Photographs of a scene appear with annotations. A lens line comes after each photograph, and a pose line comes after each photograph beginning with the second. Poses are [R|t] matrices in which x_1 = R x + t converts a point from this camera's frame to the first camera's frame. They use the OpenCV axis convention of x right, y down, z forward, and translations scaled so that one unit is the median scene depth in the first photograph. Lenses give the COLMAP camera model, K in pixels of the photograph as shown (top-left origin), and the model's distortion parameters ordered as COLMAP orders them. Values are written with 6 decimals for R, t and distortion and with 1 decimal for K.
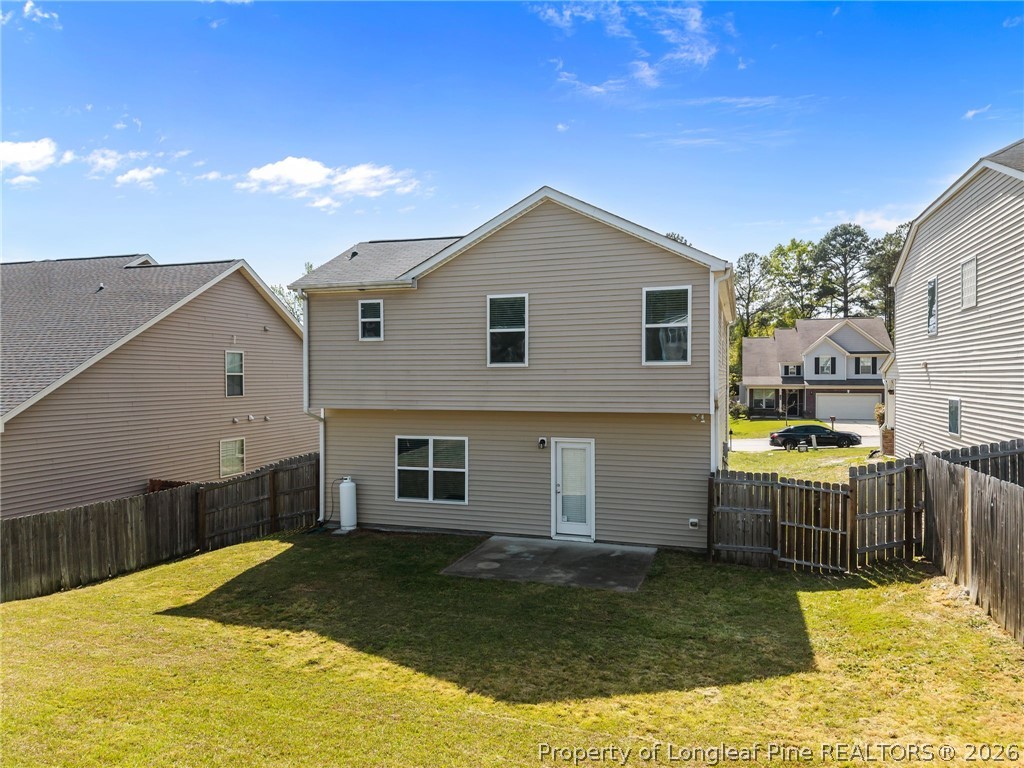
lens RADIAL K [[683.4, 0, 514.7], [0, 683.4, 378.4], [0, 0, 1]] dist [-0.000015, -0.007753]
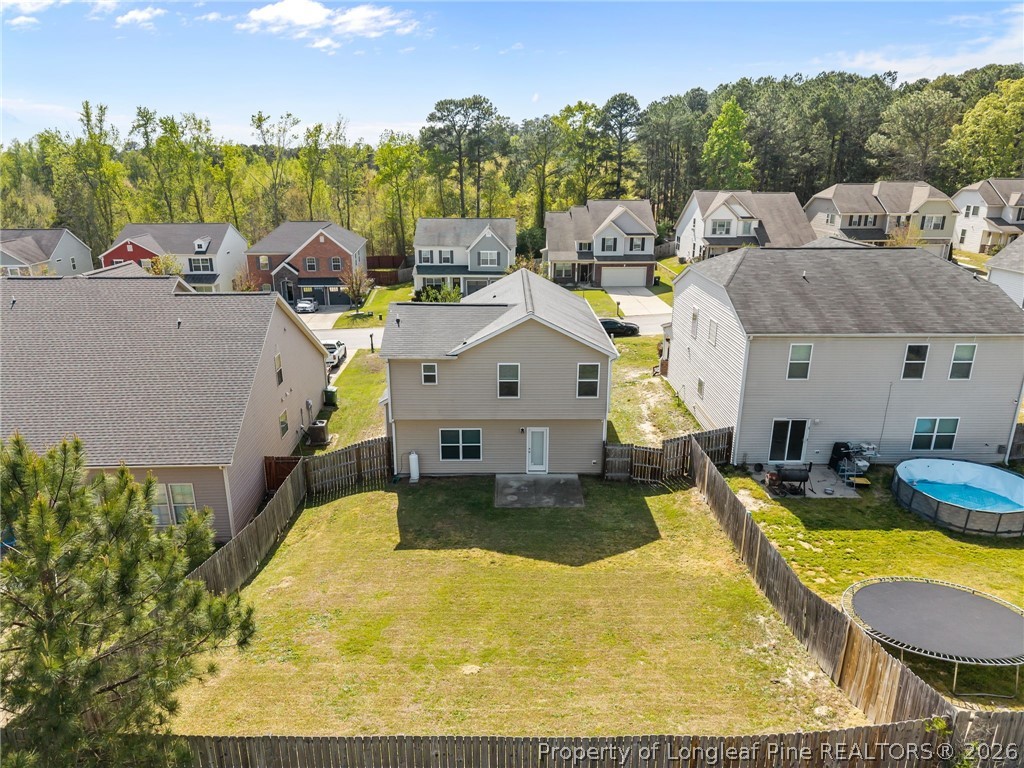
lens RADIAL K [[683.4, 0, 510.8], [0, 683.4, 385.2], [0, 0, 1]] dist [-0.000015, -0.007753]
pose [[0.946187, -0.094328, 0.309567, -0.609995], [-0.005321, 0.951913, 0.306322, -0.655729], [-0.323576, -0.291485, 0.900186, -0.759083]]
